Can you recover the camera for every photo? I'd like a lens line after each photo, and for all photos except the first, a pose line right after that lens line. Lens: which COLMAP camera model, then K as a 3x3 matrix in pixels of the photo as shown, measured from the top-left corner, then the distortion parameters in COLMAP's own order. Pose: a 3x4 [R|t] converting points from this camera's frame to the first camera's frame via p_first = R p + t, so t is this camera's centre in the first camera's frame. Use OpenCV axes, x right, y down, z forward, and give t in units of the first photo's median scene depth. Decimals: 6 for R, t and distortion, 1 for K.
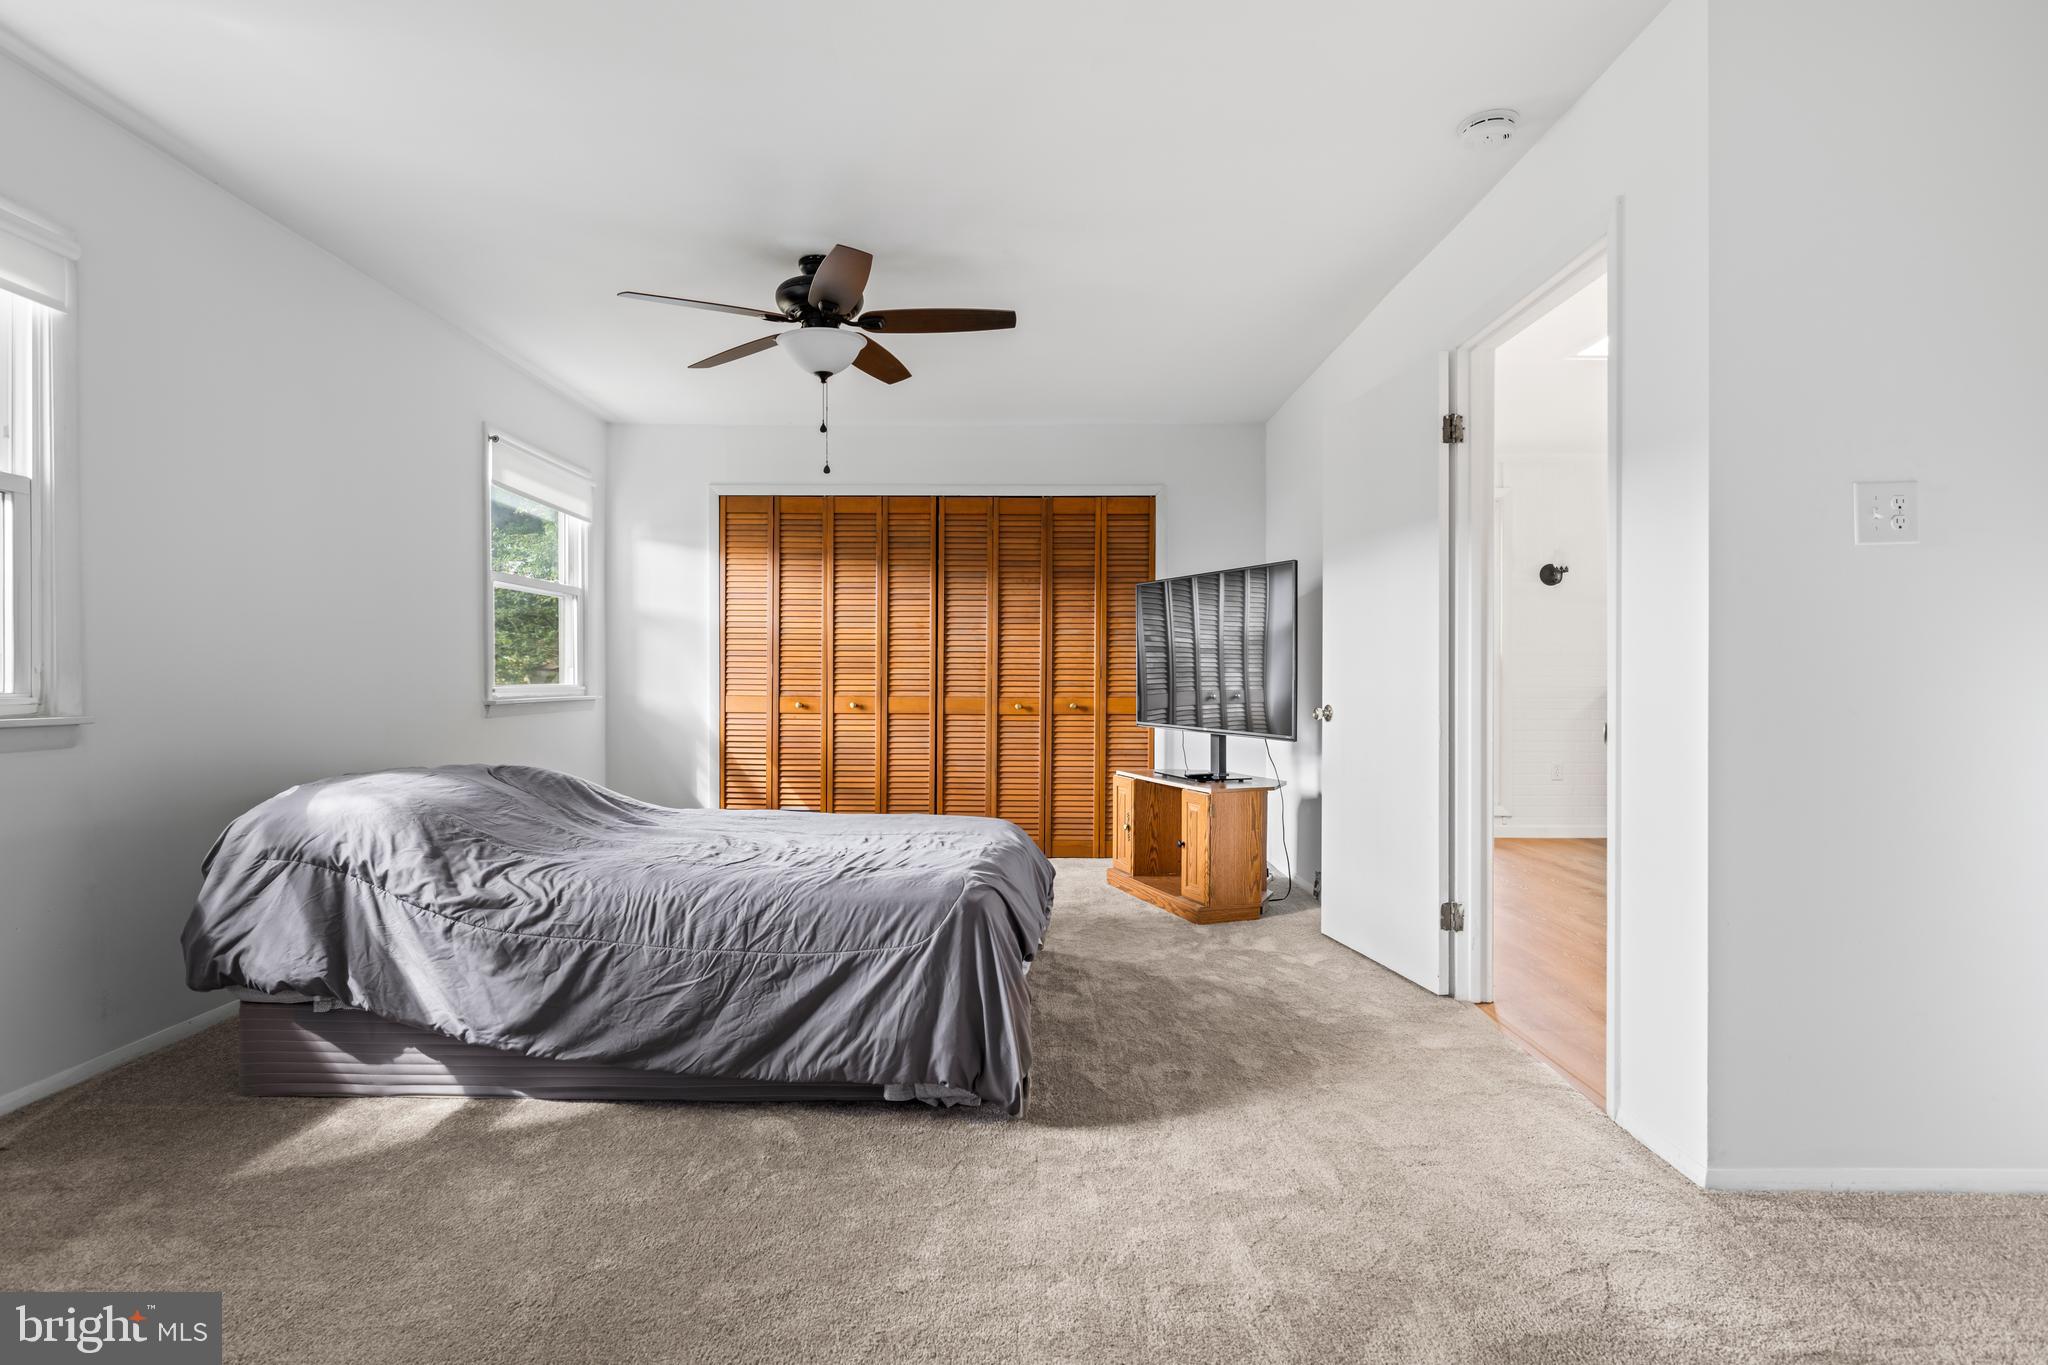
lens RADIAL K [[1019.8, 0, 1015.1], [0, 1019.8, 686.4], [0, 0, 1]] dist [-0.005722, -0.000249]
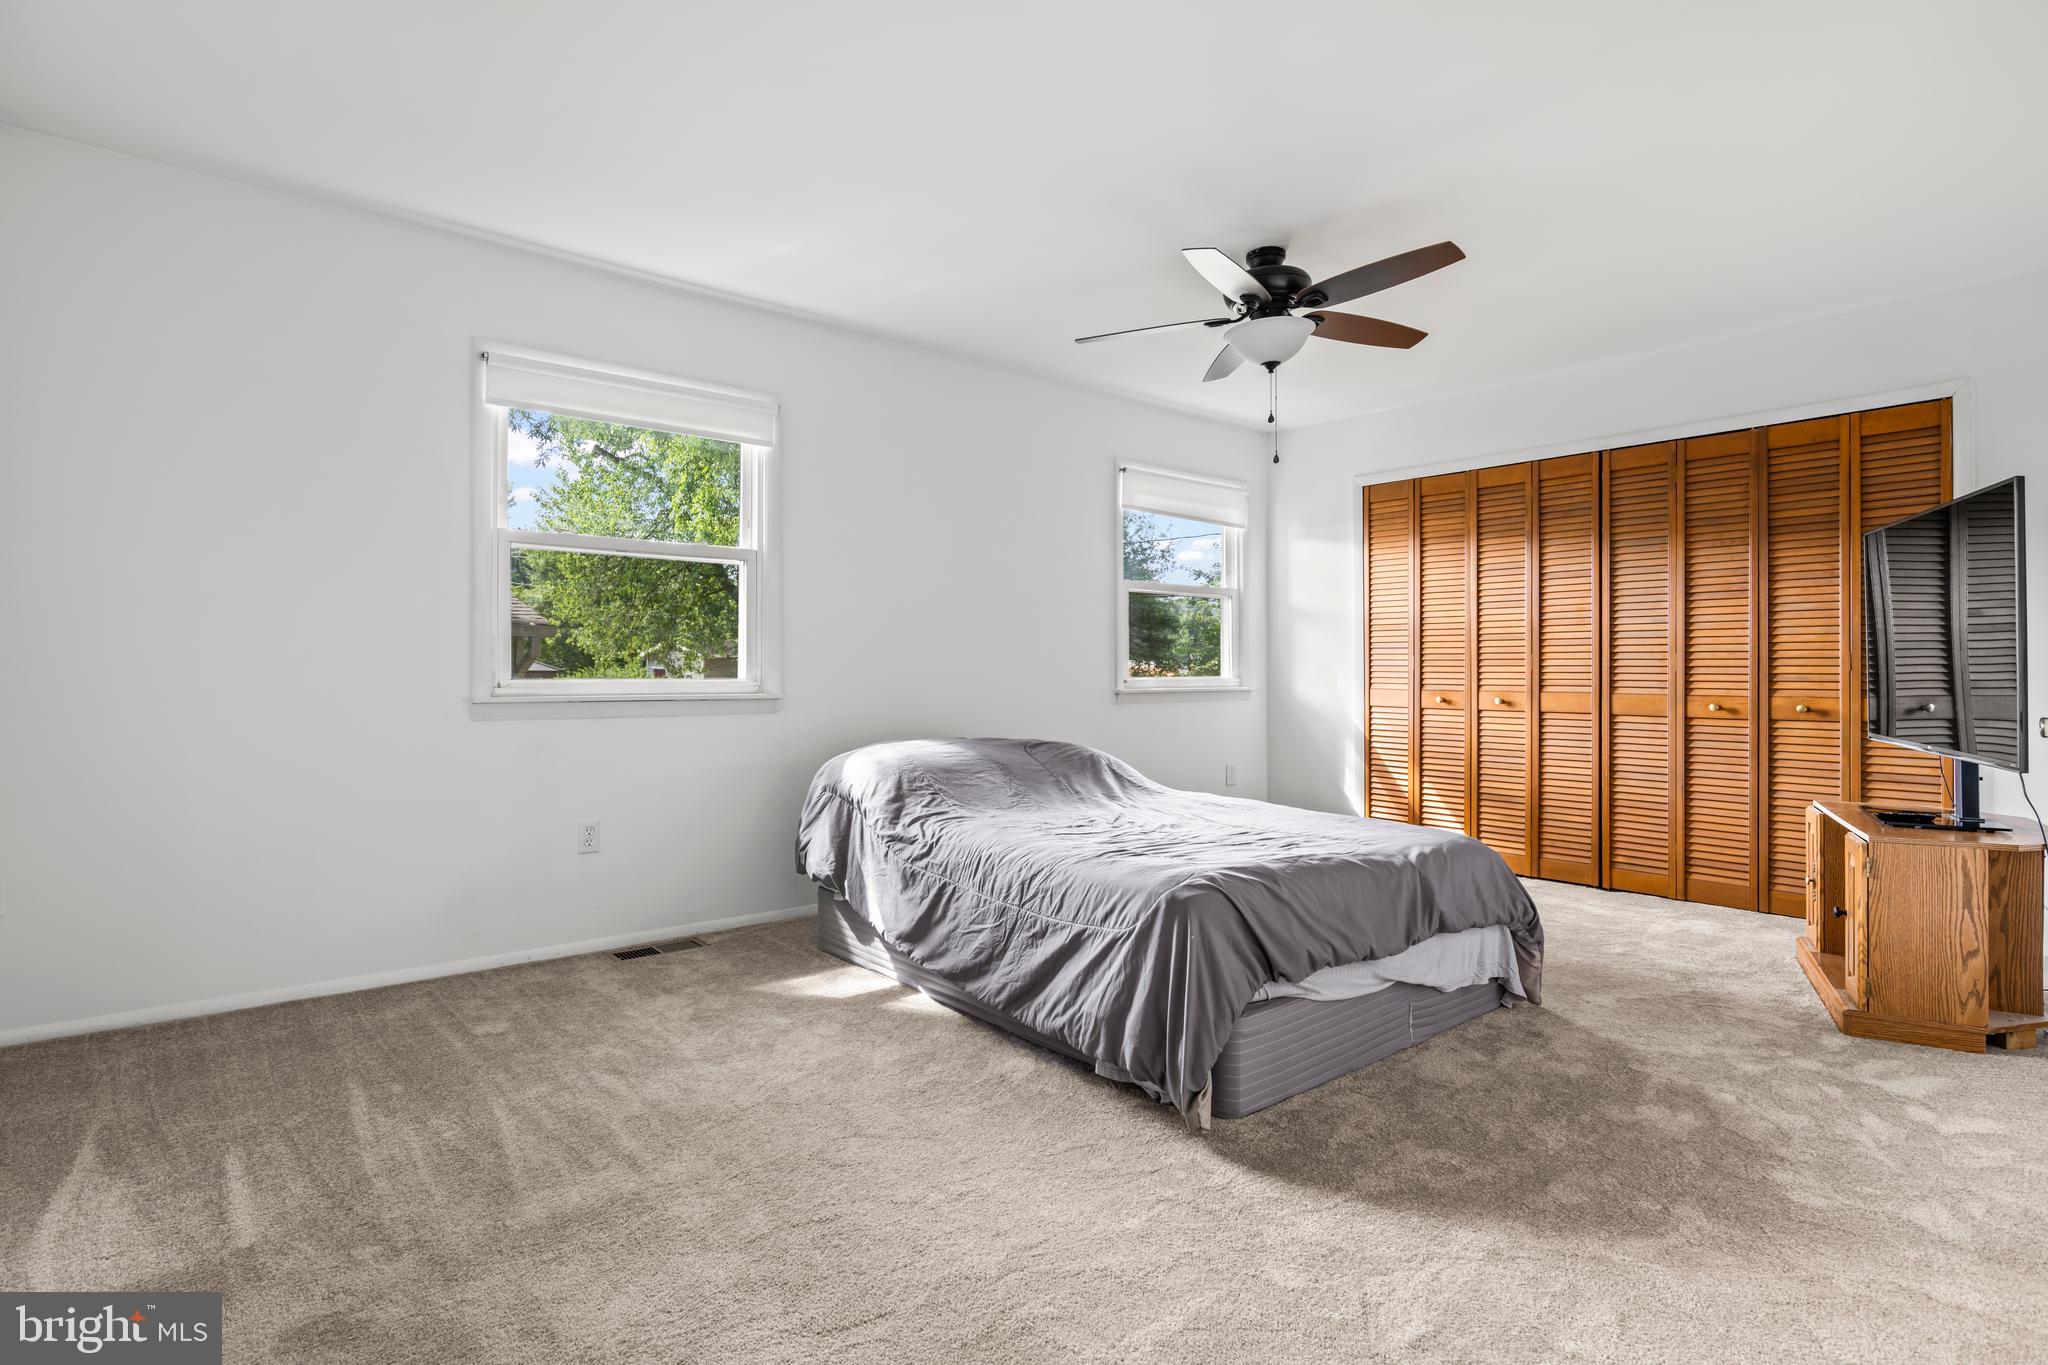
lens RADIAL K [[1025.3, 0, 1013.0], [0, 1025.3, 666.3], [0, 0, 1]] dist [-0.003138, 0.000430]
pose [[0.645290, -0.004880, -0.763922, 0.476626], [-0.006082, 0.999915, -0.011525, 0.001408], [0.763913, 0.012083, 0.645206, 0.192684]]
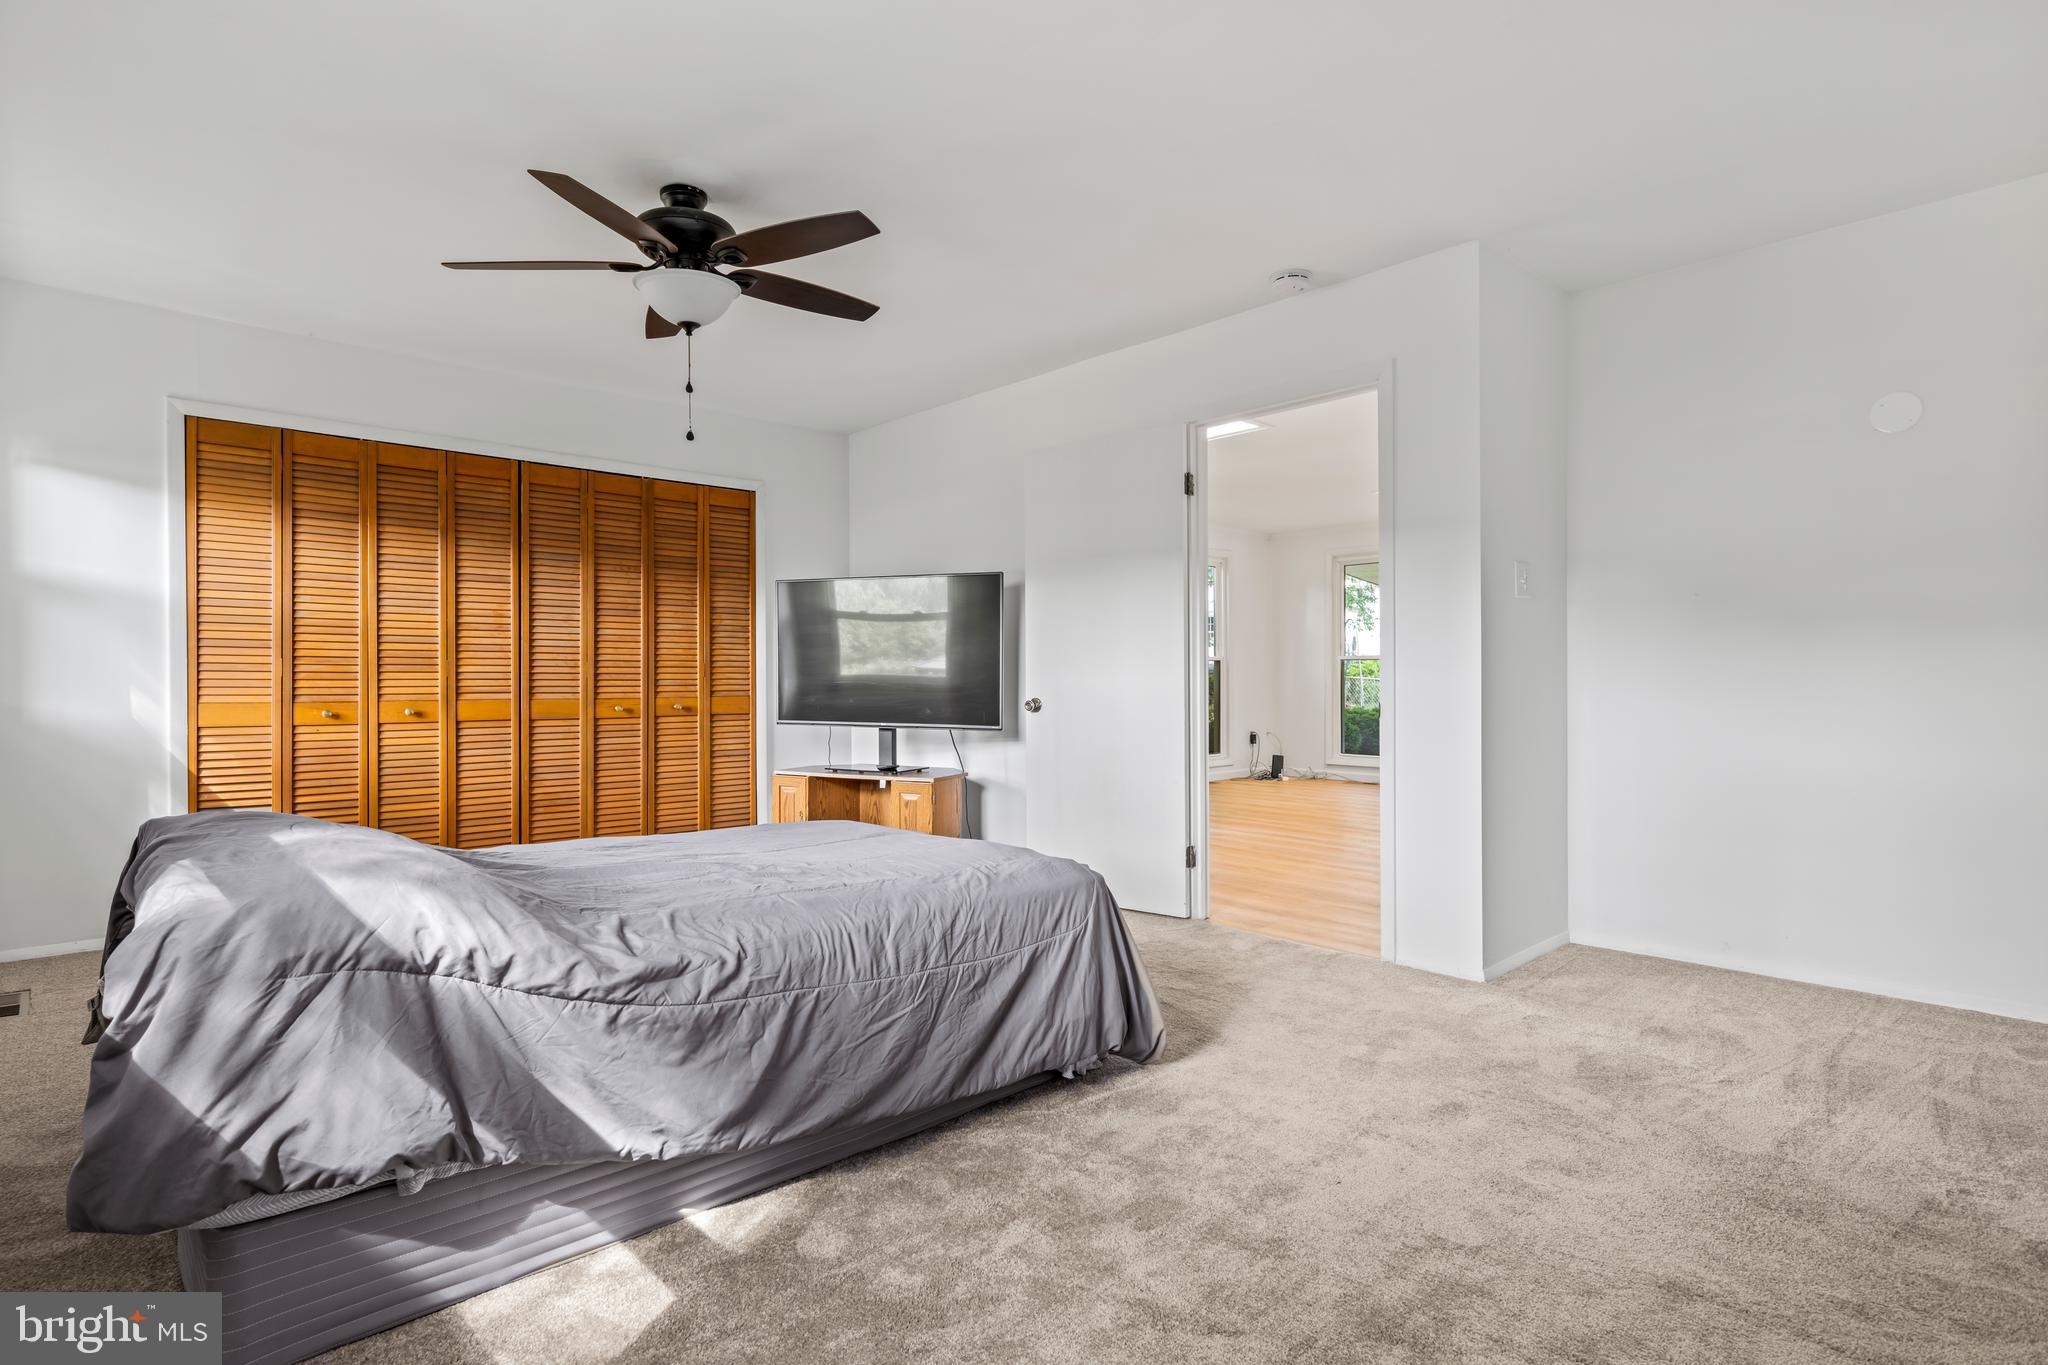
lens RADIAL K [[1015.7, 0, 1013.1], [0, 1015.7, 692.1], [0, 0, 1]] dist [-0.008215, -0.000311]
pose [[0.730828, -0.013650, 0.682425, -0.669020], [0.008743, 0.999905, 0.010638, -0.002183], [-0.682505, -0.001808, 0.730878, 0.212994]]
